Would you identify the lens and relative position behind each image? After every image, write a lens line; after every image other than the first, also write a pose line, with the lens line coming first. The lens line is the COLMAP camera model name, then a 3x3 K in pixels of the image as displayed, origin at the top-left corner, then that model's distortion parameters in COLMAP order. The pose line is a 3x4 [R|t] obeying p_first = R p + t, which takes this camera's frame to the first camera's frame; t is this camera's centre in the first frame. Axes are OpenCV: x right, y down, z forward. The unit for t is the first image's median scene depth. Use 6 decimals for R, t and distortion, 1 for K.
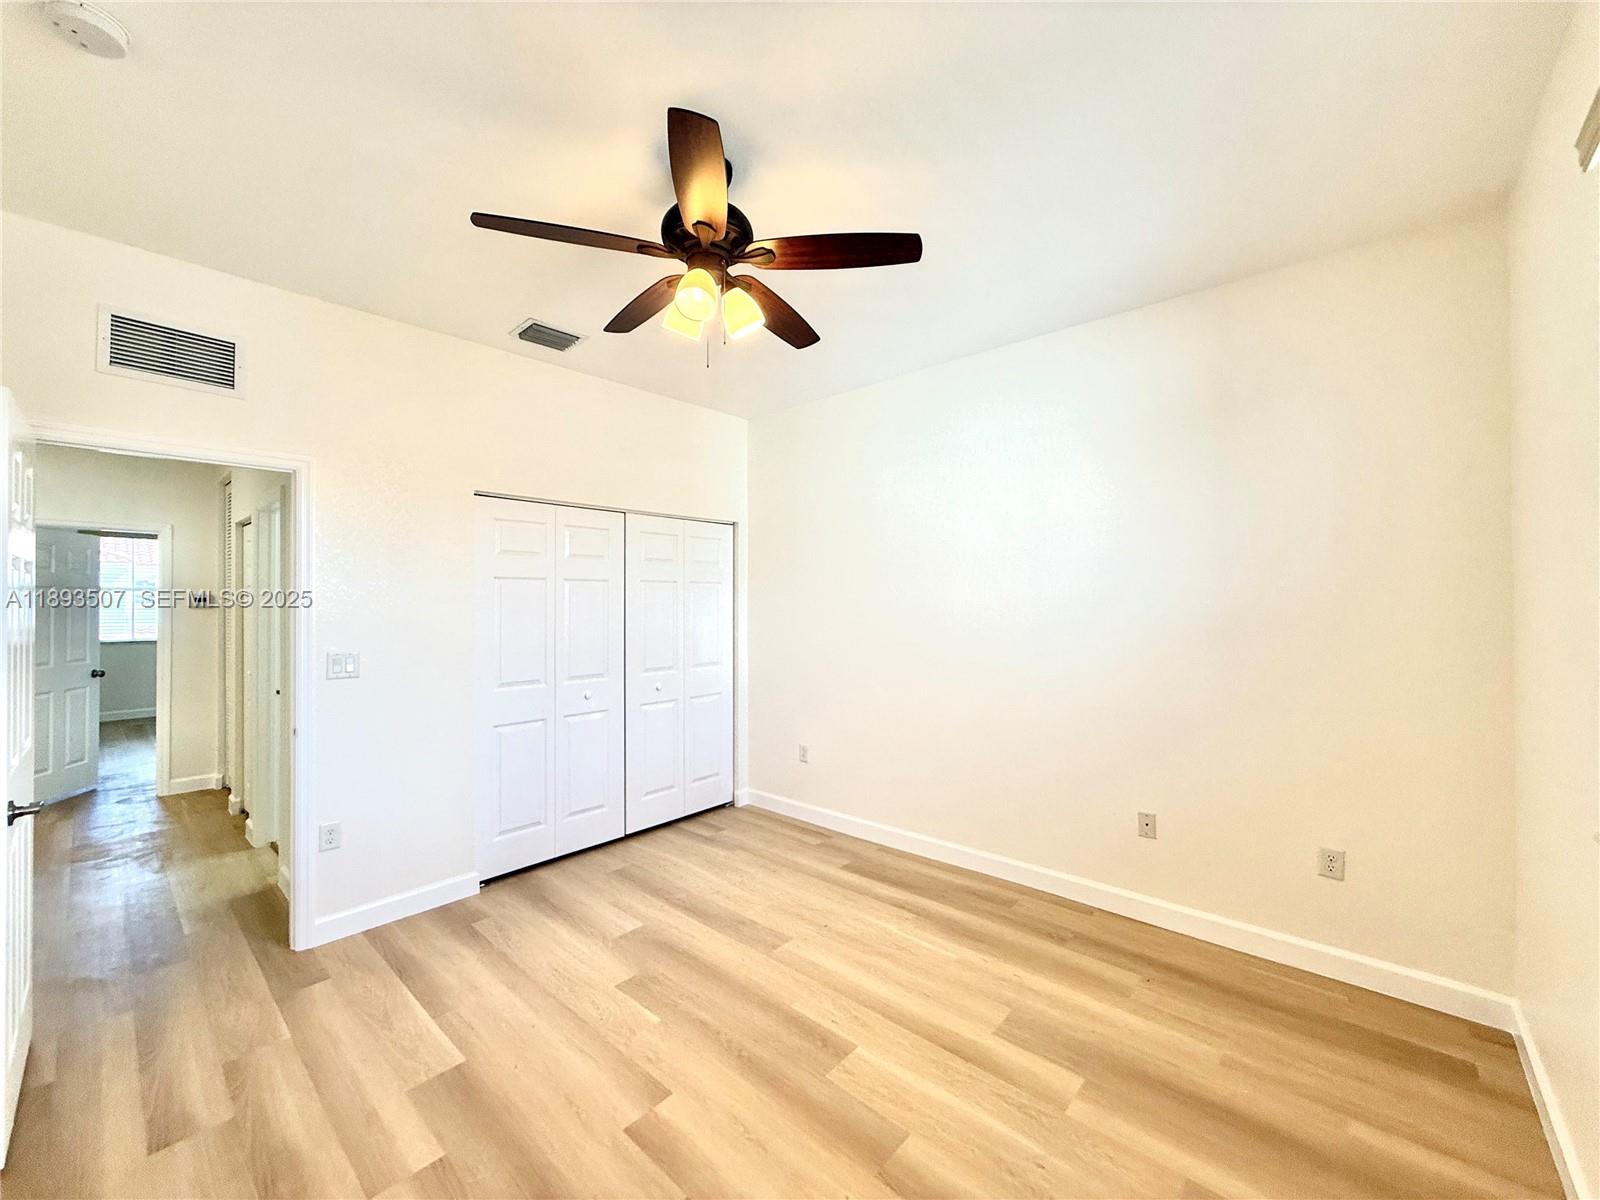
lens RADIAL K [[635.9, 0, 795.2], [0, 635.9, 598.7], [0, 0, 1]] dist [0.003871, -0.000119]
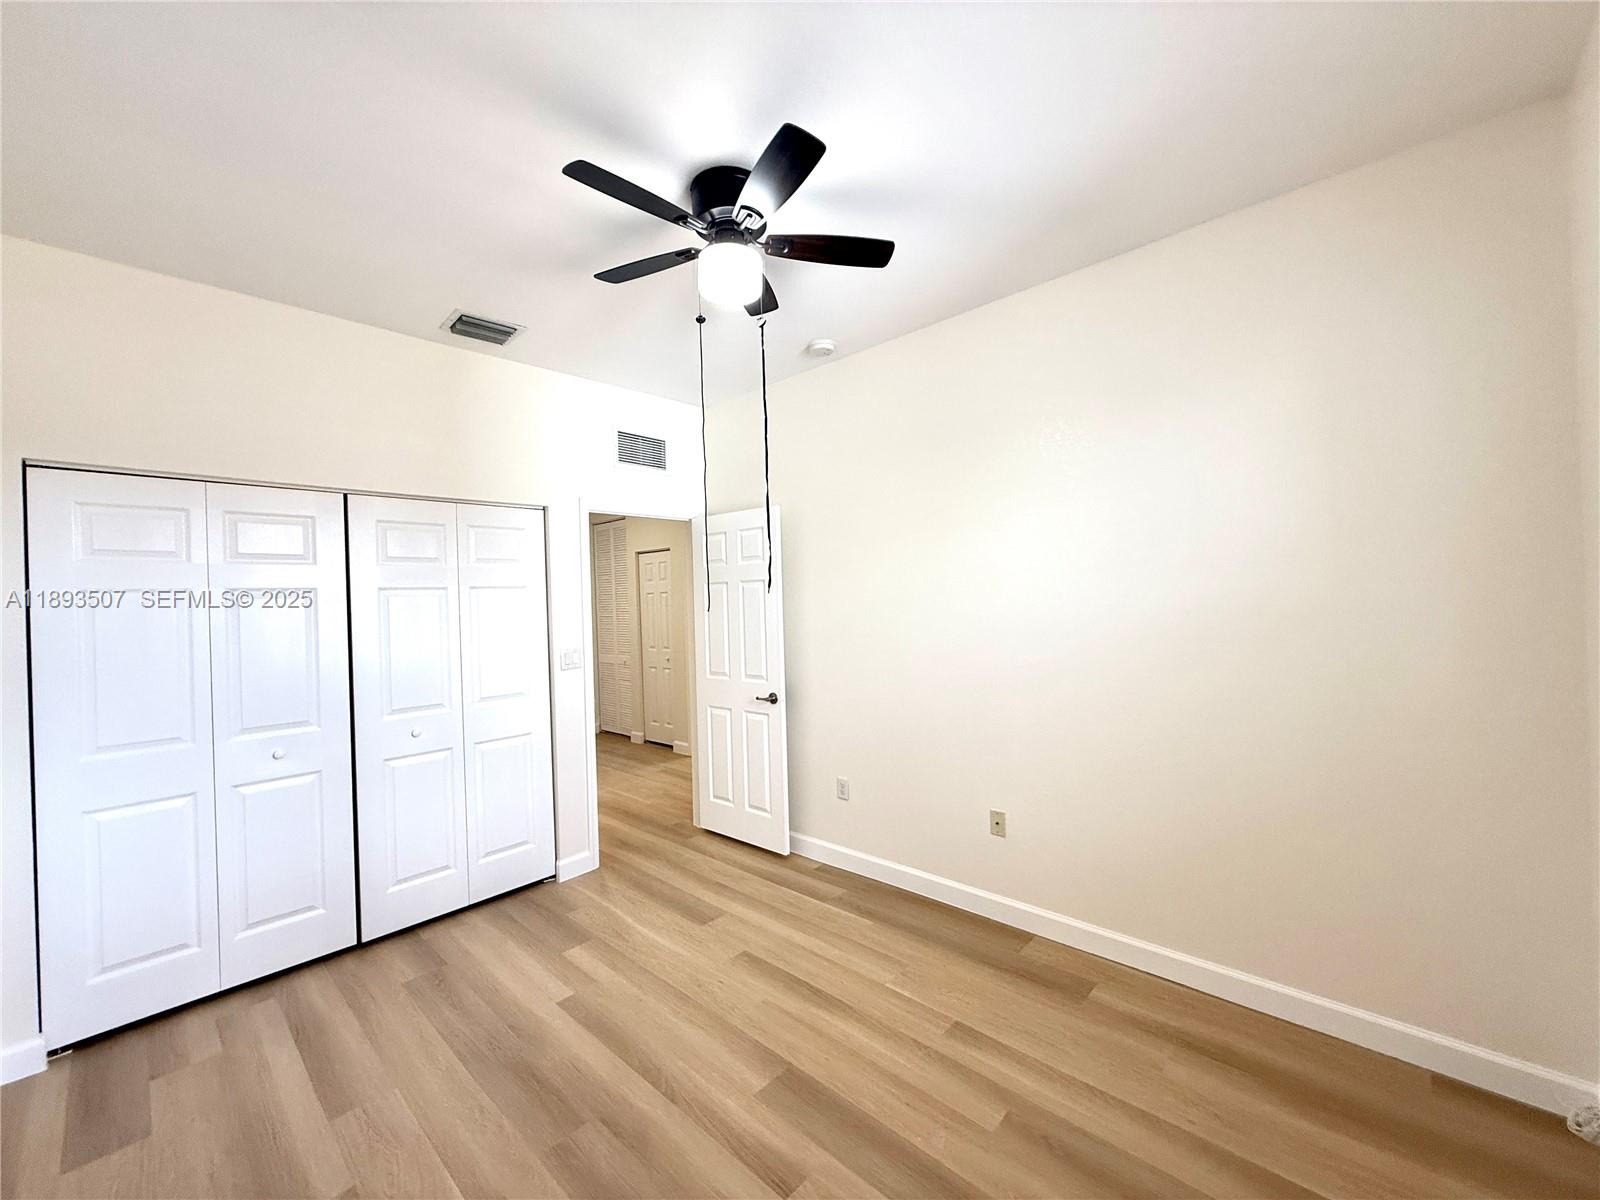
lens RADIAL K [[635.9, 0, 794.2], [0, 635.9, 594.5], [0, 0, 1]] dist [0.003871, -0.000119]
pose [[0.999374, -0.031744, -0.015605, 0.368981], [0.031568, 0.999437, -0.011349, 0.004321], [0.015957, 0.010849, 0.999814, 0.427801]]
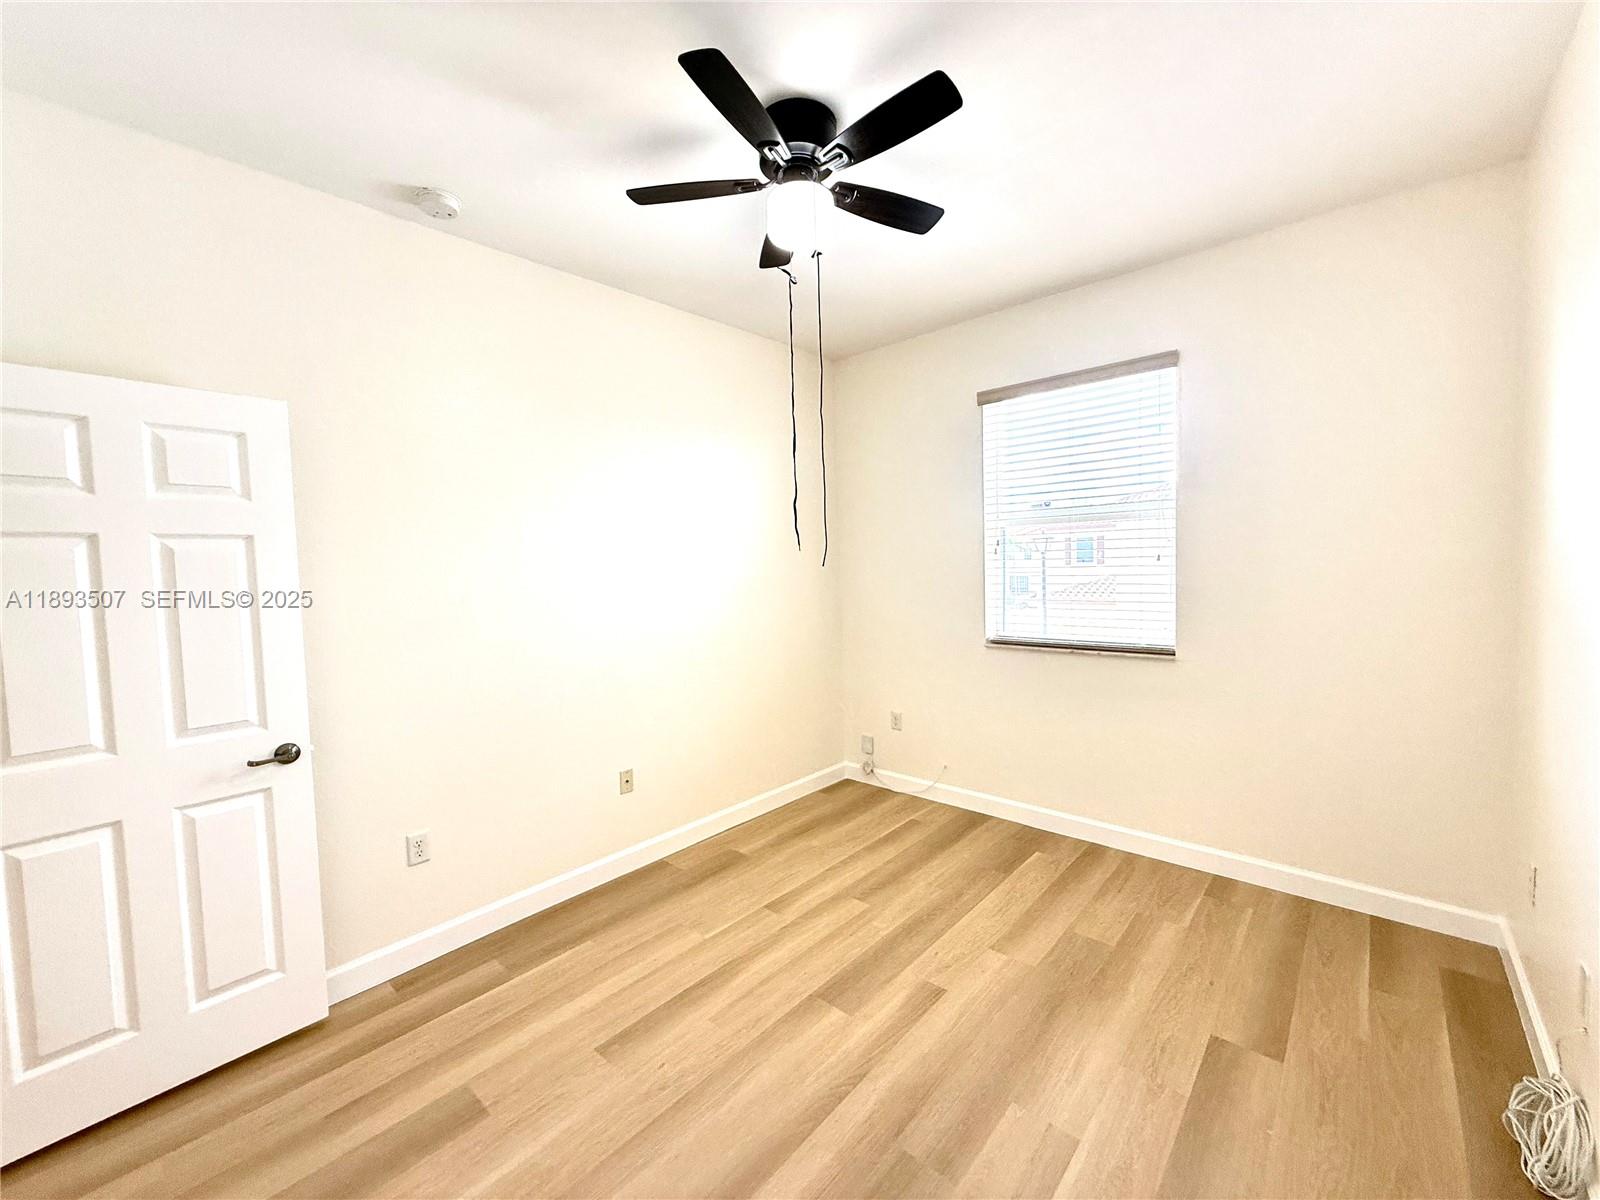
lens RADIAL K [[635.9, 0, 799.8], [0, 635.9, 593.5], [0, 0, 1]] dist [0.003871, -0.000119]
pose [[-0.002069, -0.047798, 0.998855, -0.468156], [0.033698, 0.998286, 0.047841, 0.006382], [-0.999430, 0.033758, -0.000455, 1.209248]]
